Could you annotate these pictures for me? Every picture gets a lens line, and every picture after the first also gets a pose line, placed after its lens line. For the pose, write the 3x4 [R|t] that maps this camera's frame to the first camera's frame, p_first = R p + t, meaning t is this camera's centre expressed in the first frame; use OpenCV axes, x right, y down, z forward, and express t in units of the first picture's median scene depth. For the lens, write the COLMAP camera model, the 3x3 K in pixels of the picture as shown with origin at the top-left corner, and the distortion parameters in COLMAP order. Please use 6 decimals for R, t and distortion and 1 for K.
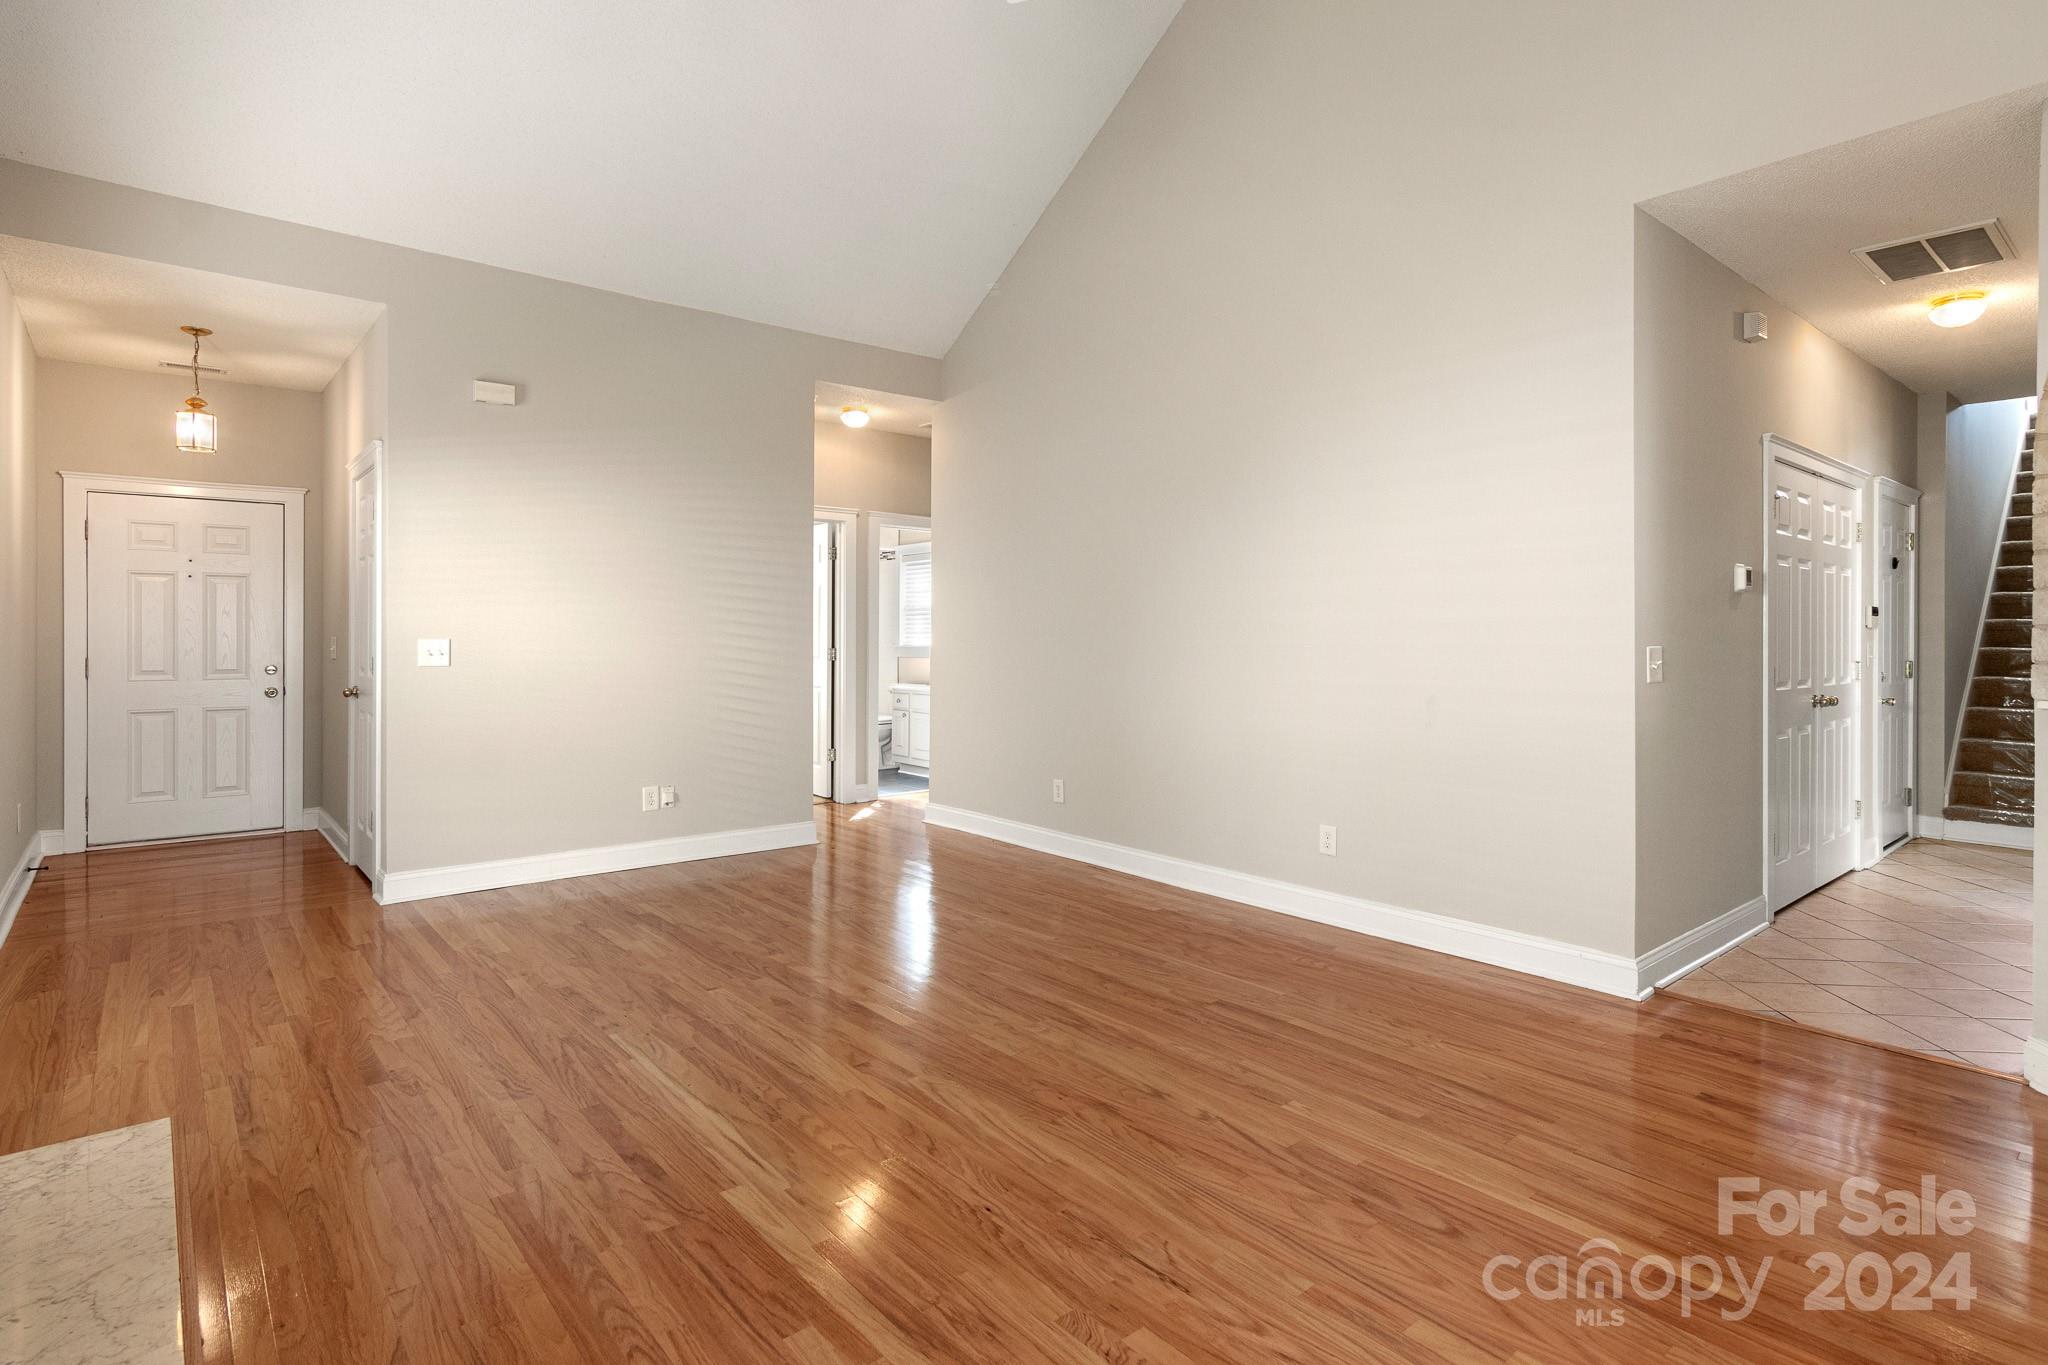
lens RADIAL K [[1042.3, 0, 1019.3], [0, 1042.3, 636.2], [0, 0, 1]] dist [-0.001095, -0.001650]
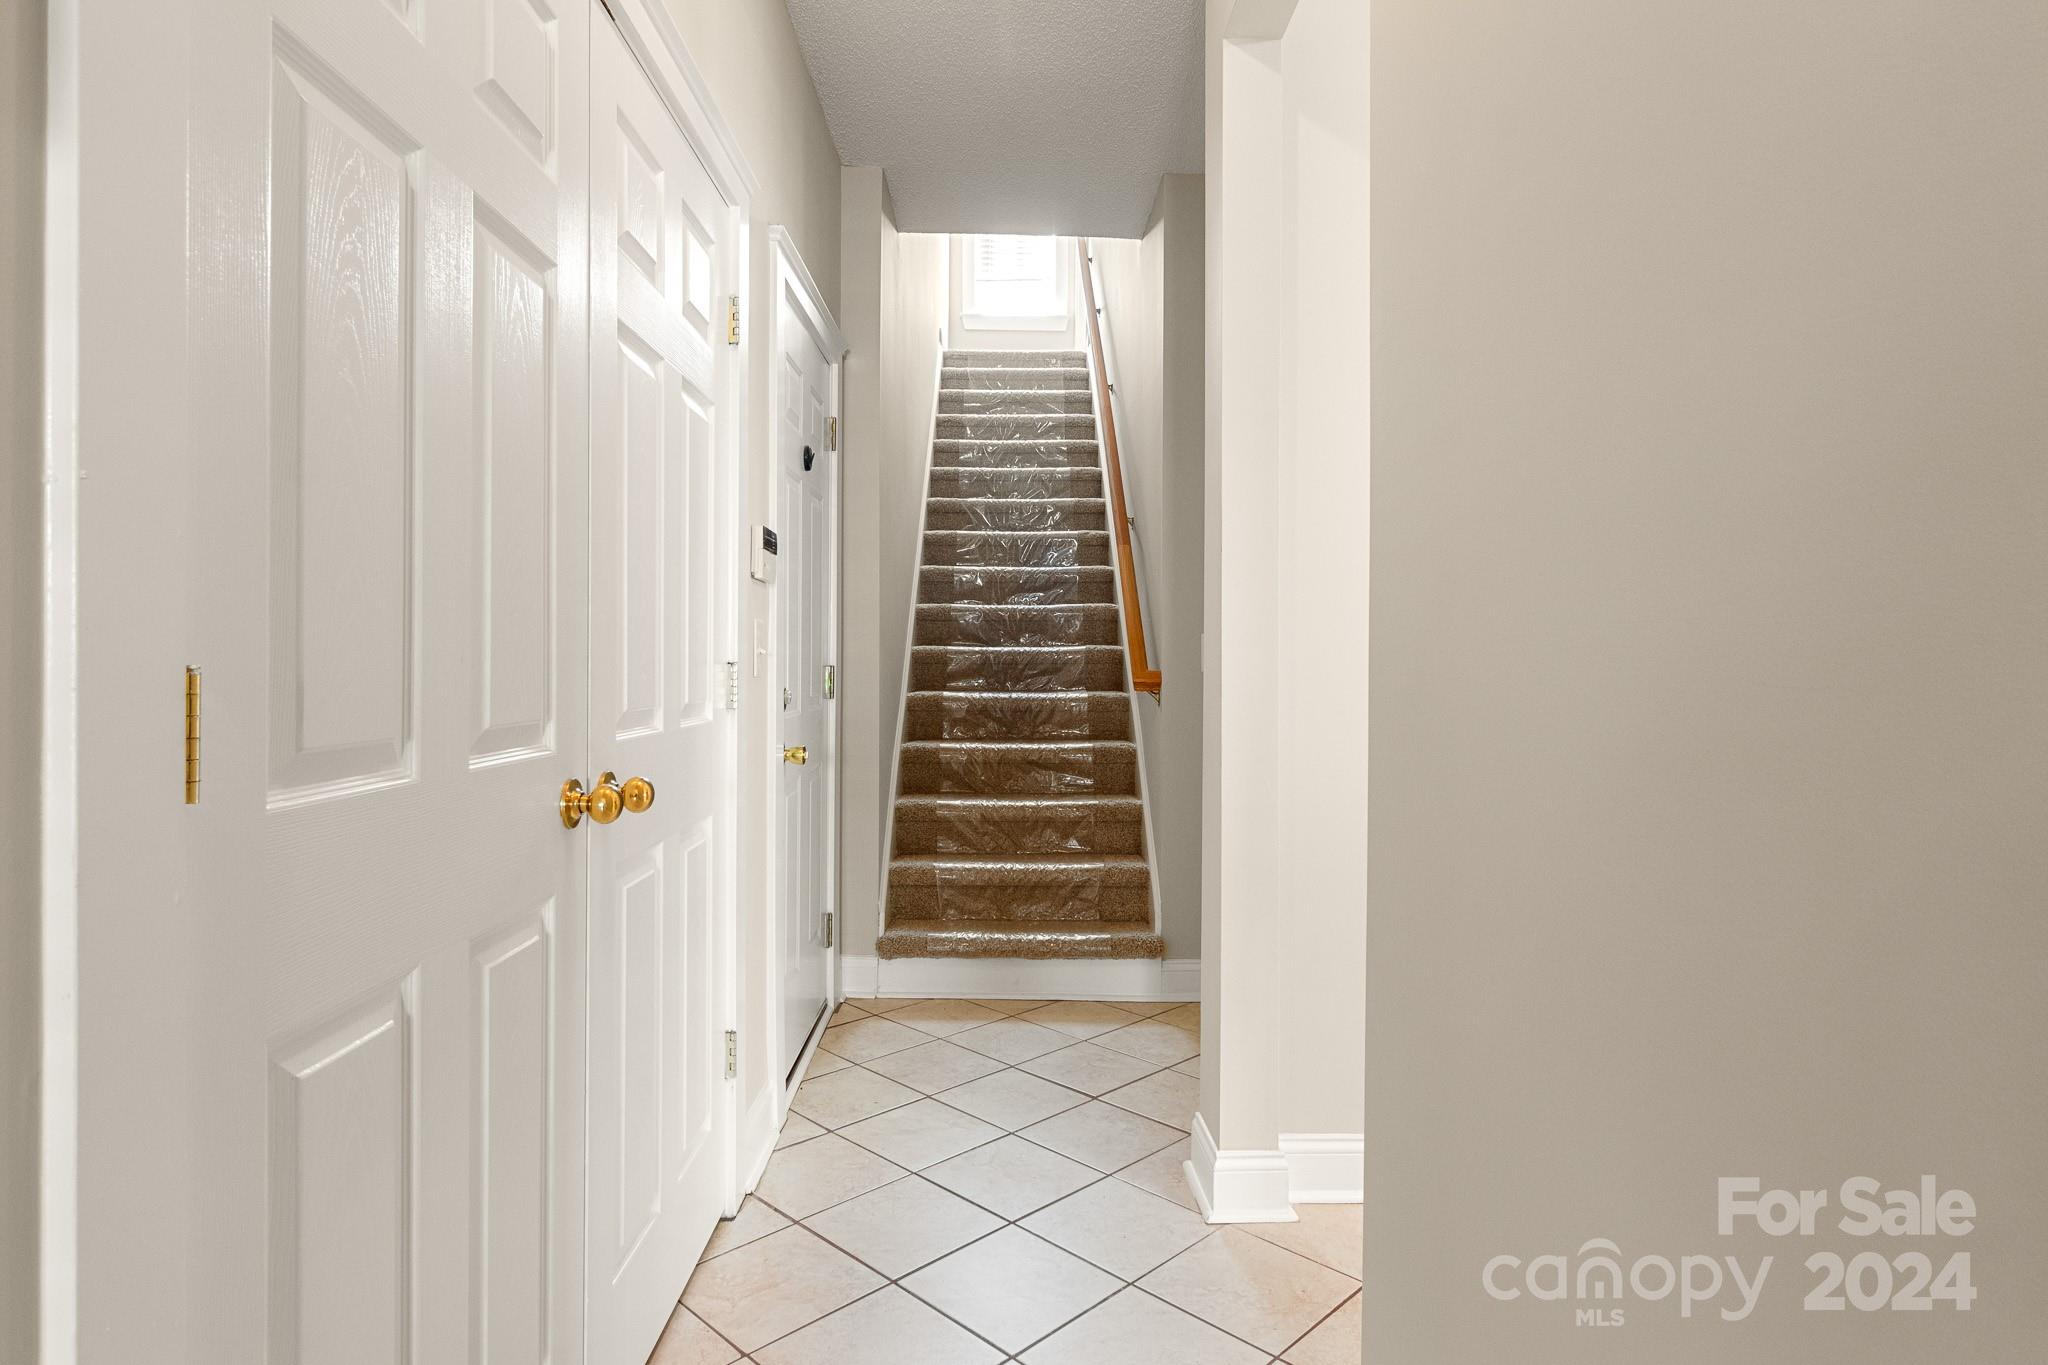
lens RADIAL K [[1104.0, 0, 1023.1], [0, 1104.0, 675.4], [0, 0, 1]] dist [-0.006697, -0.000624]
pose [[0.626952, -0.008840, 0.779008, 0.491948], [-0.004945, 0.999870, 0.015325, 0.019755], [-0.779042, -0.013460, 0.626827, 0.585108]]
